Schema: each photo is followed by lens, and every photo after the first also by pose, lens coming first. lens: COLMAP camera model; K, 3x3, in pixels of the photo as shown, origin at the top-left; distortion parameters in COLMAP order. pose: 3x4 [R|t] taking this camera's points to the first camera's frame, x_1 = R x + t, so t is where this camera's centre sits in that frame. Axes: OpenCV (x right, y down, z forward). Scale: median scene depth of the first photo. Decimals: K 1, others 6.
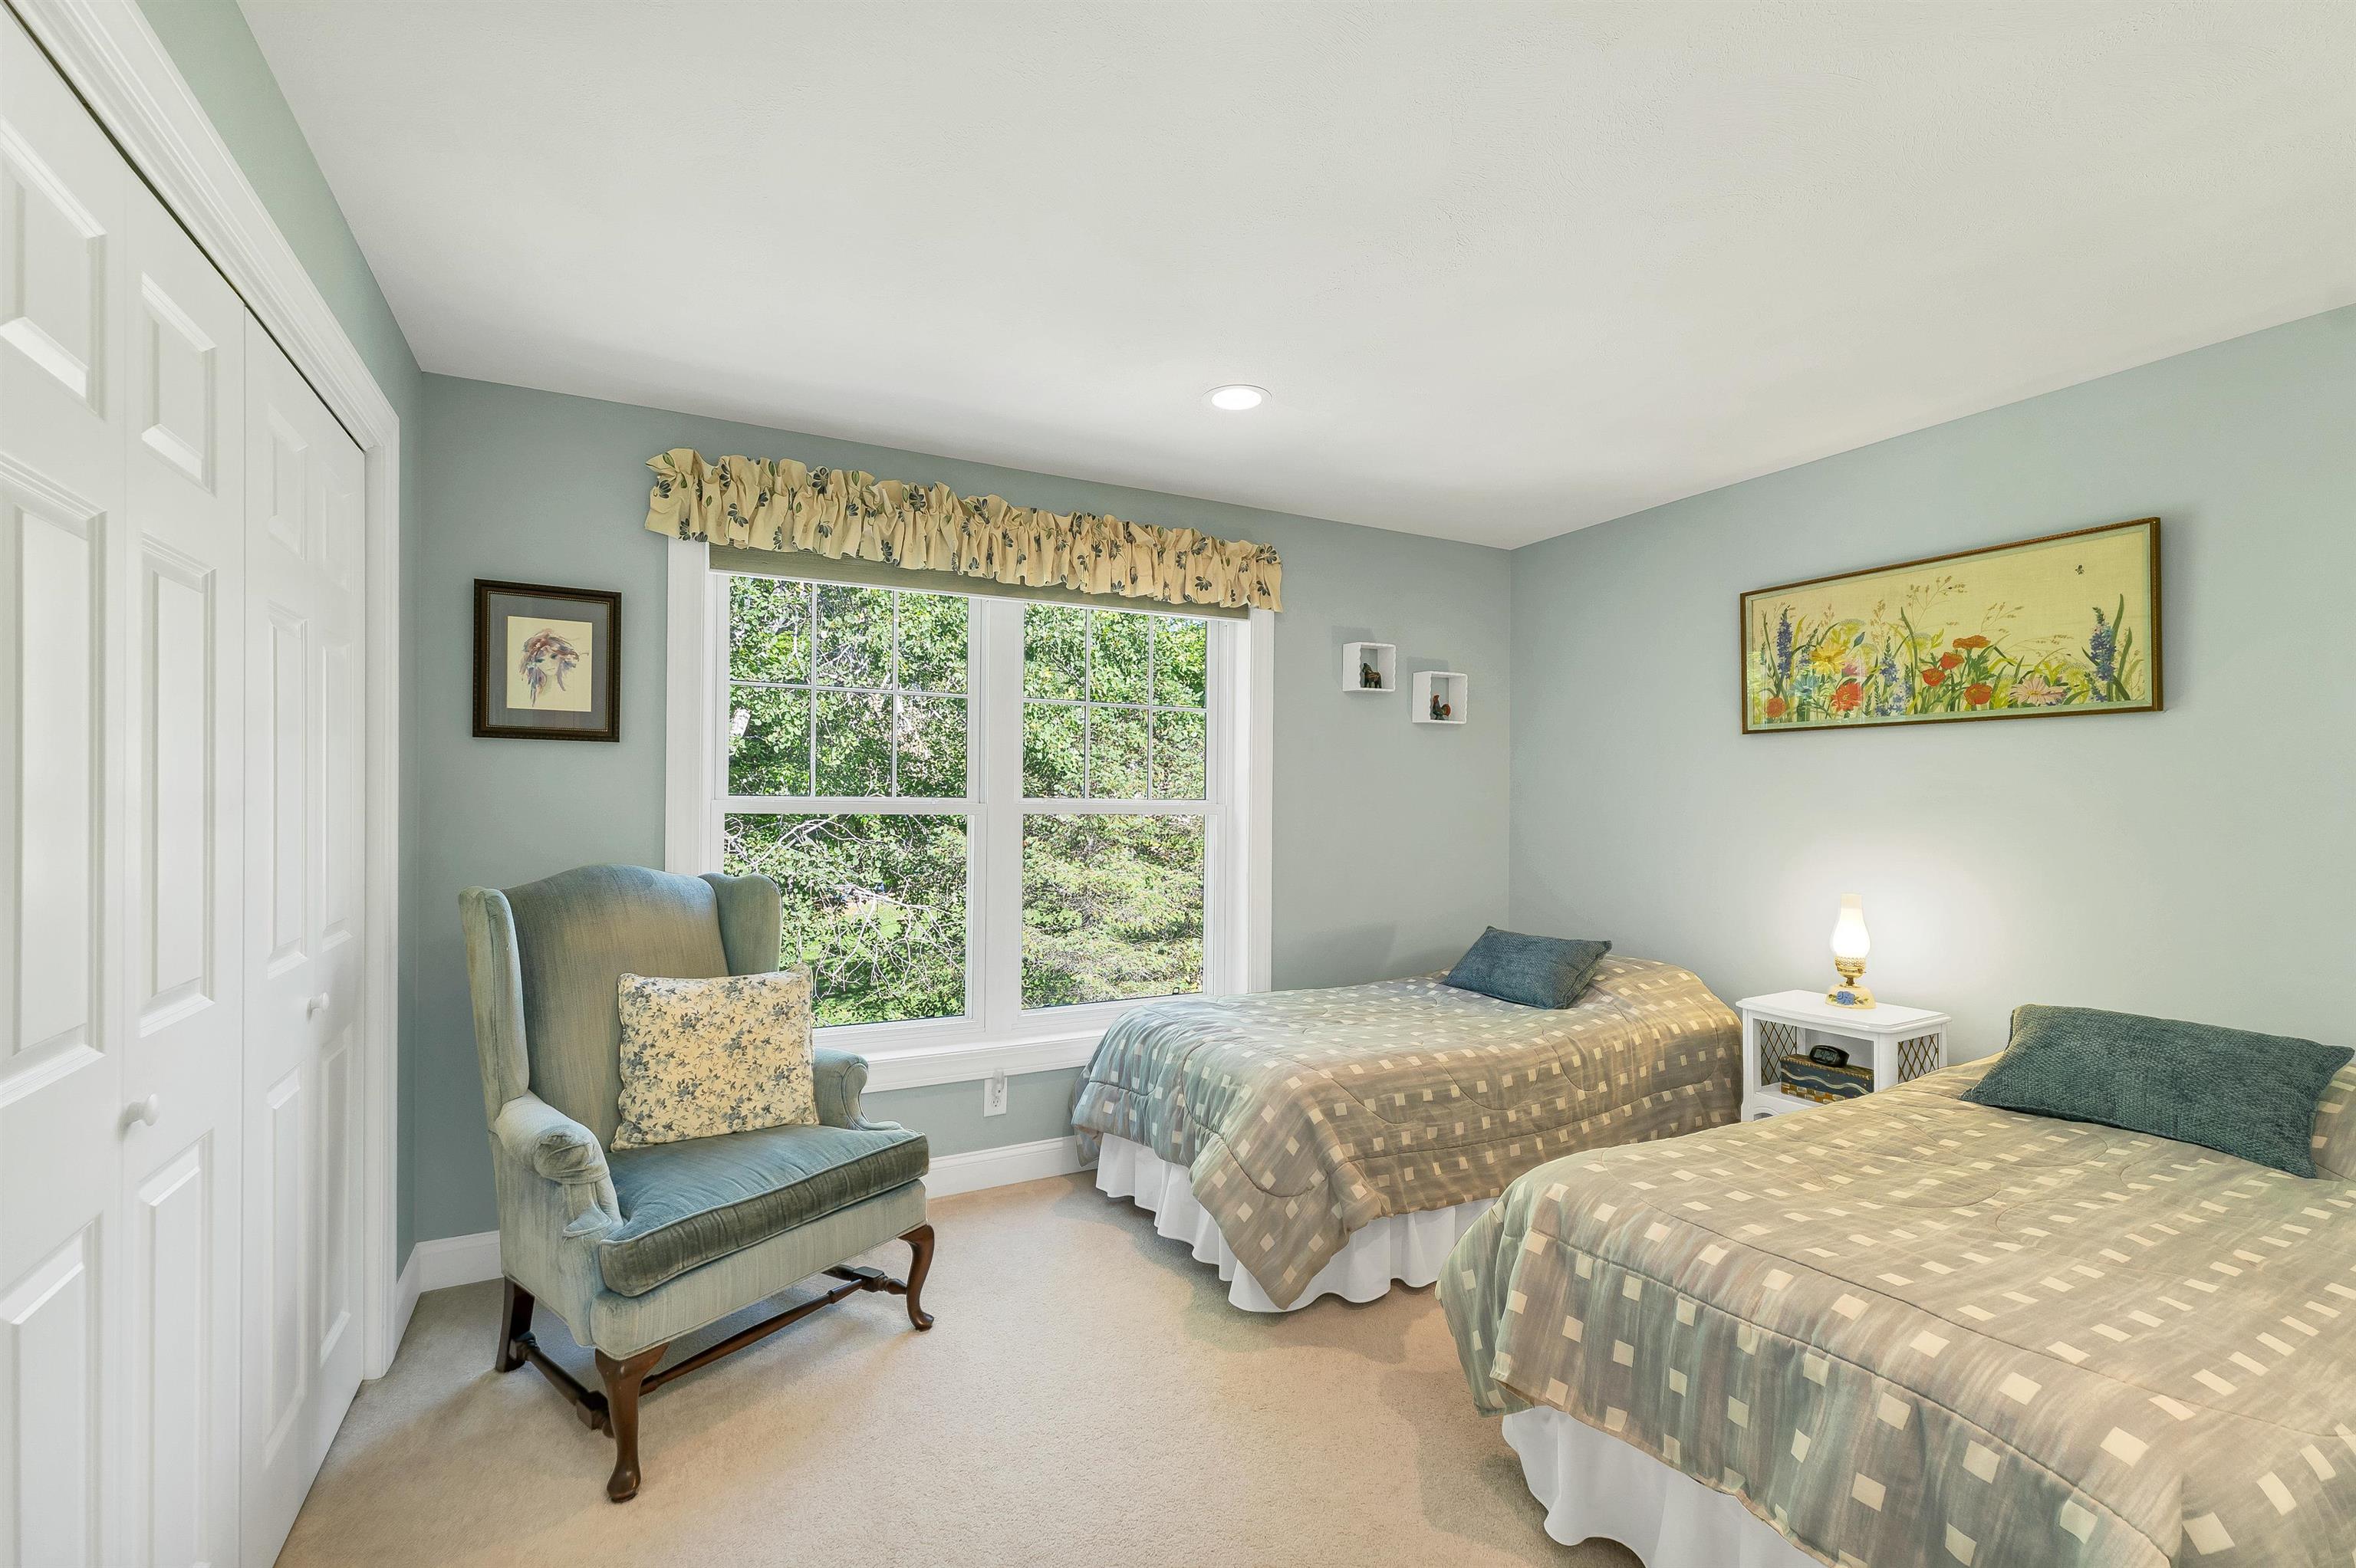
lens RADIAL K [[993.0, 0, 1168.7], [0, 993.0, 800.6], [0, 0, 1]] dist [0.002335, -0.000054]
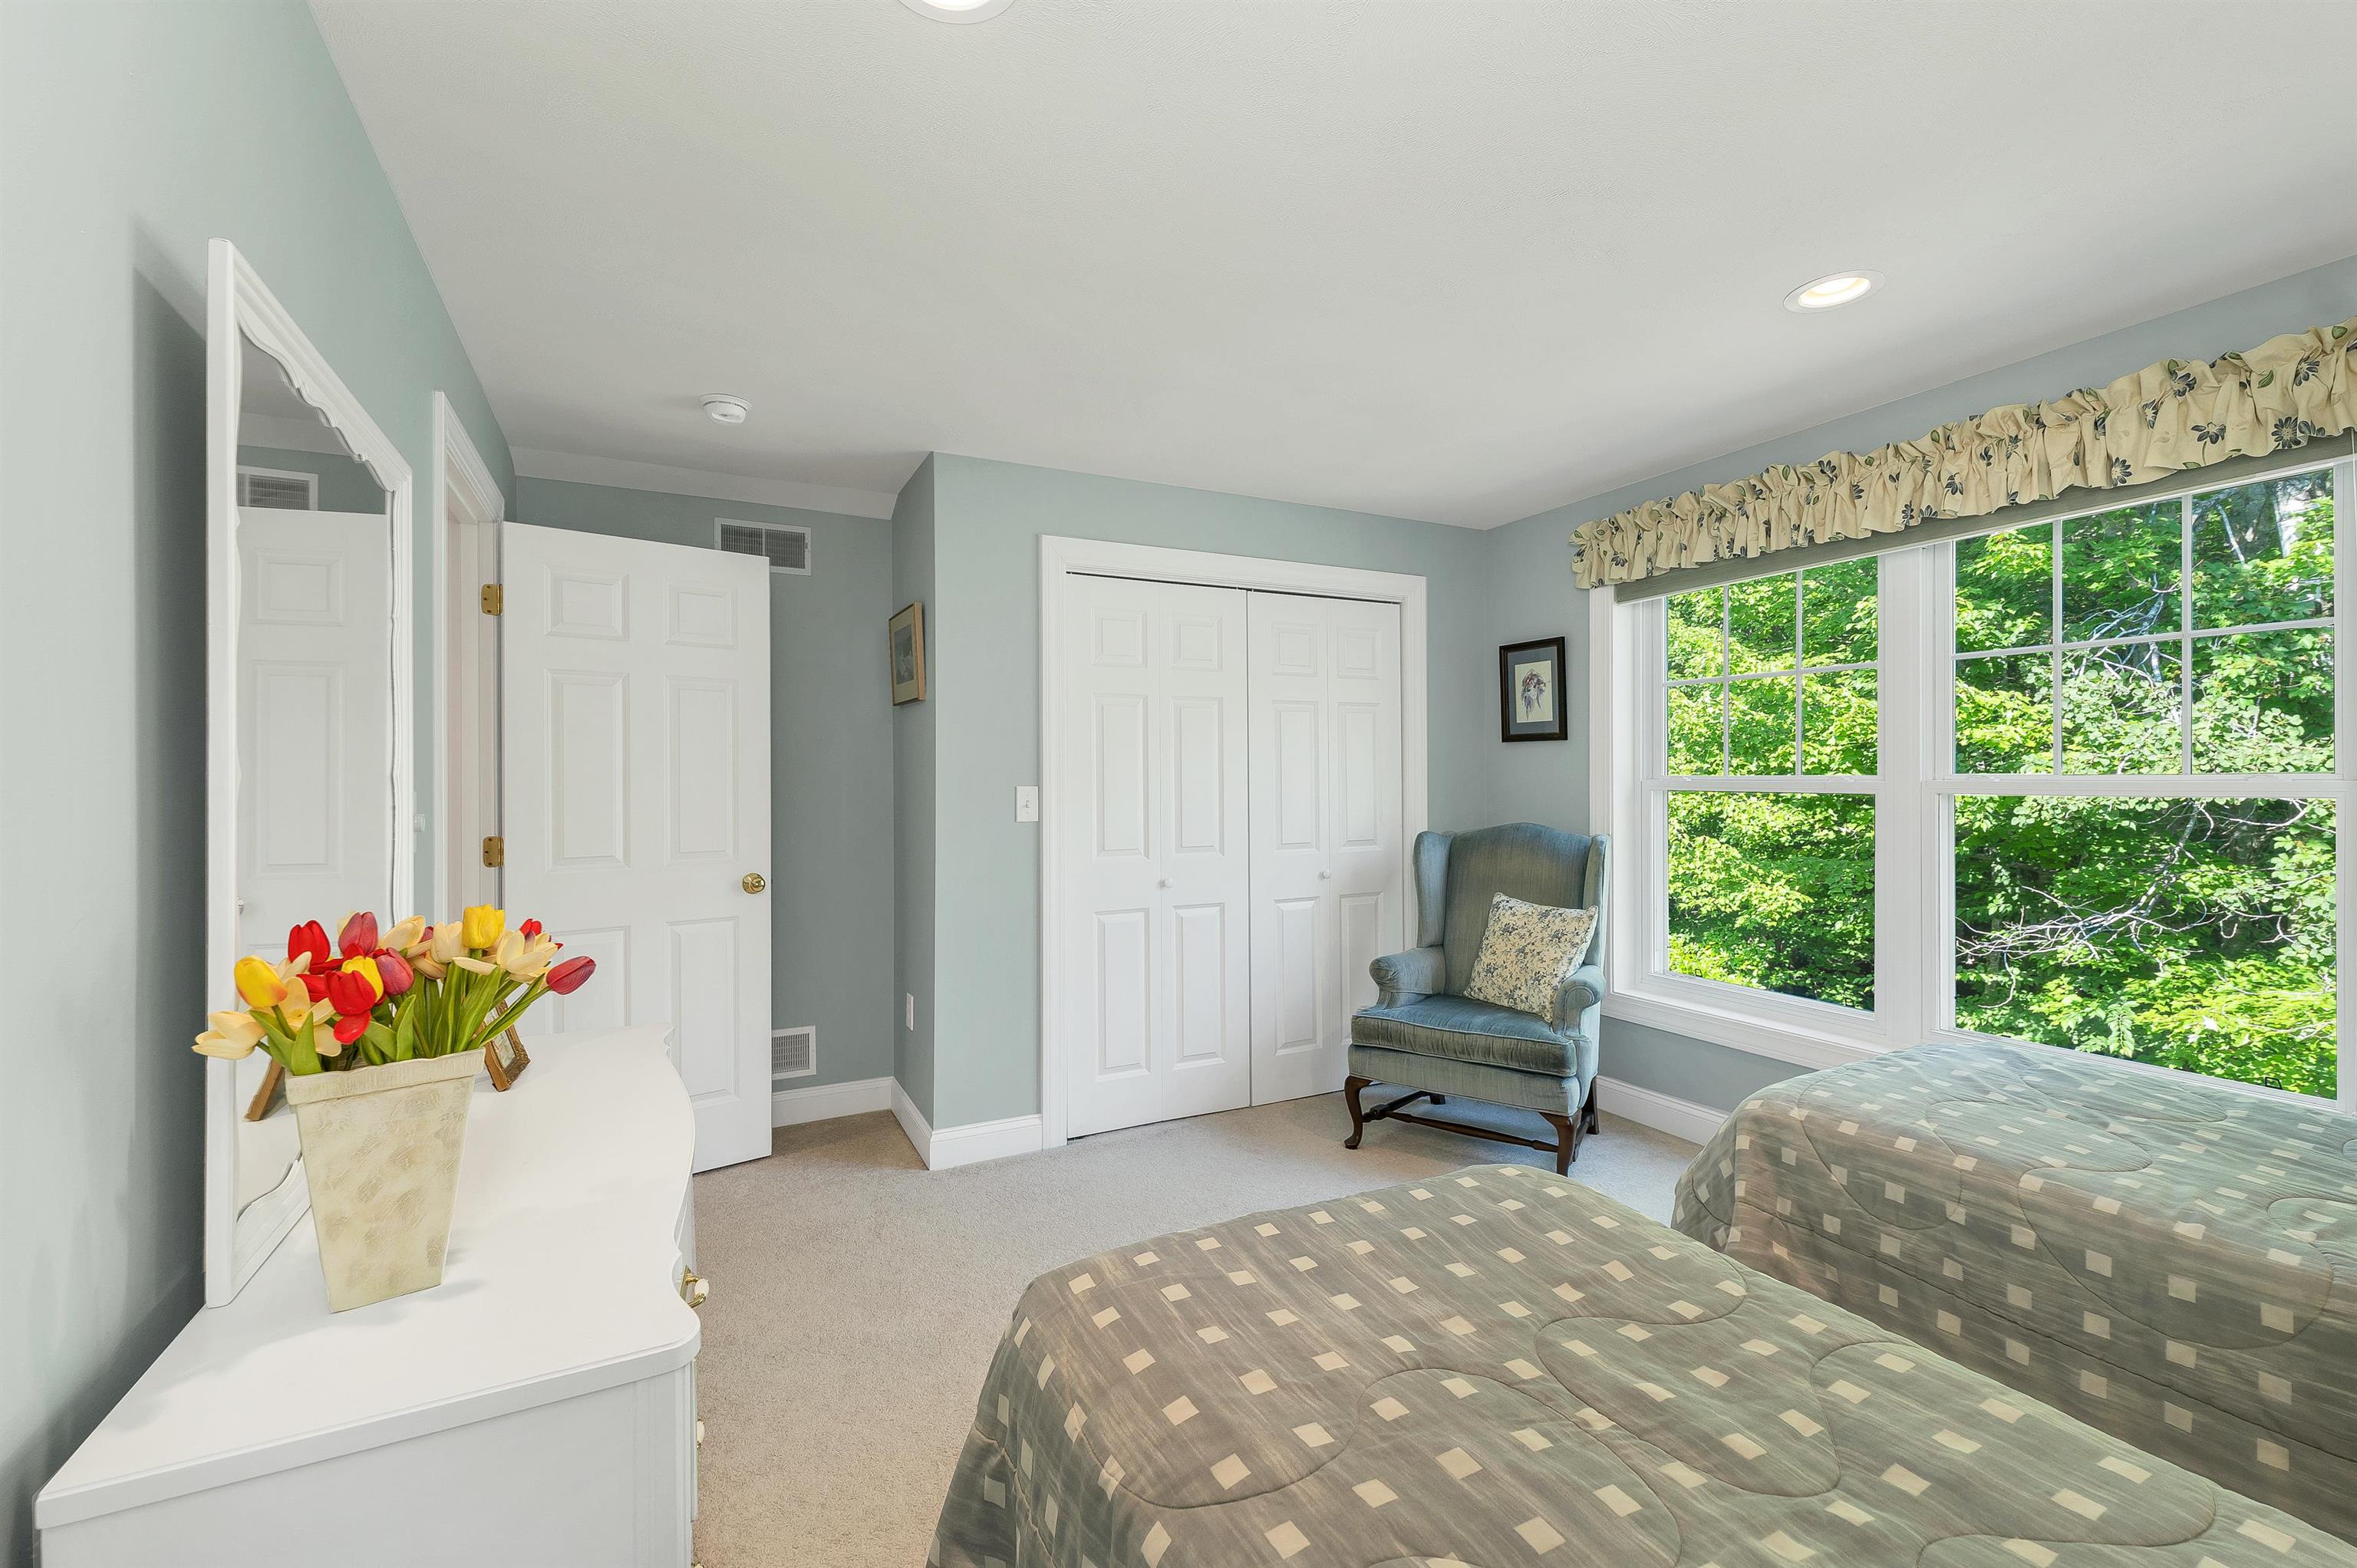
lens RADIAL K [[978.7, 0, 1171.5], [0, 978.7, 781.3], [0, 0, 1]] dist [0.000898, 0.000117]
pose [[-0.011095, -0.004309, -0.999929, 0.903508], [0.005882, 0.999973, -0.004375, 0.003609], [0.999921, -0.005930, -0.011070, 0.464461]]
